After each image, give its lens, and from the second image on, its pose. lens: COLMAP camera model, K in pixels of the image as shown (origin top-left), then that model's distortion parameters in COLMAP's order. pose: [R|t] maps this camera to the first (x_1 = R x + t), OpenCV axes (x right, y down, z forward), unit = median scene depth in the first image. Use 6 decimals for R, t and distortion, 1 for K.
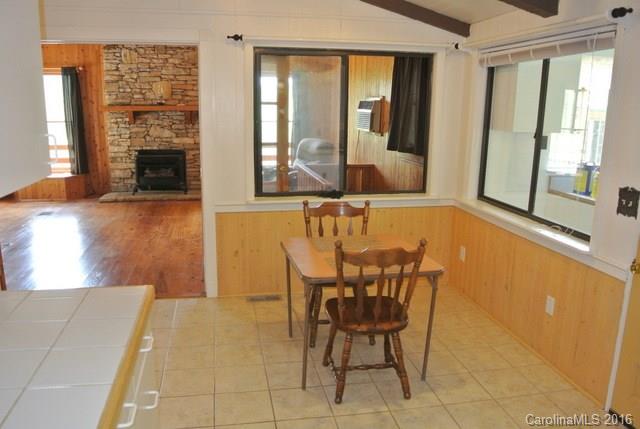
lens RADIAL K [[506.4, 0, 320.0], [0, 506.4, 214.5], [0, 0, 1]] dist [-0.089189, 0.003086]
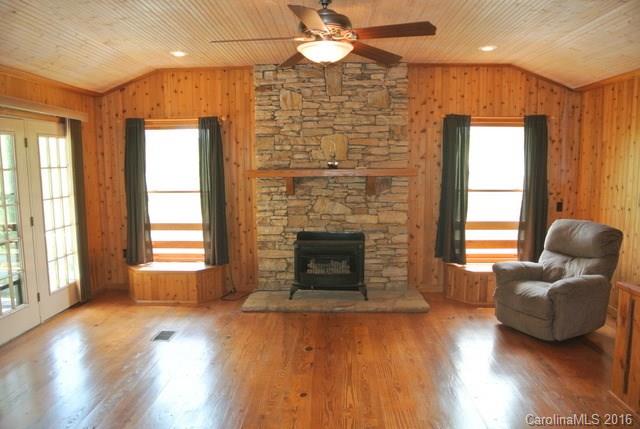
lens RADIAL K [[506.4, 0, 320.0], [0, 506.4, 214.5], [0, 0, 1]] dist [-0.089189, 0.003086]
pose [[0.969961, 0.003486, -0.243236, -0.164507], [-0.032212, 0.992933, -0.114223, -0.075009], [0.241119, 0.118627, 0.963218, 0.329469]]
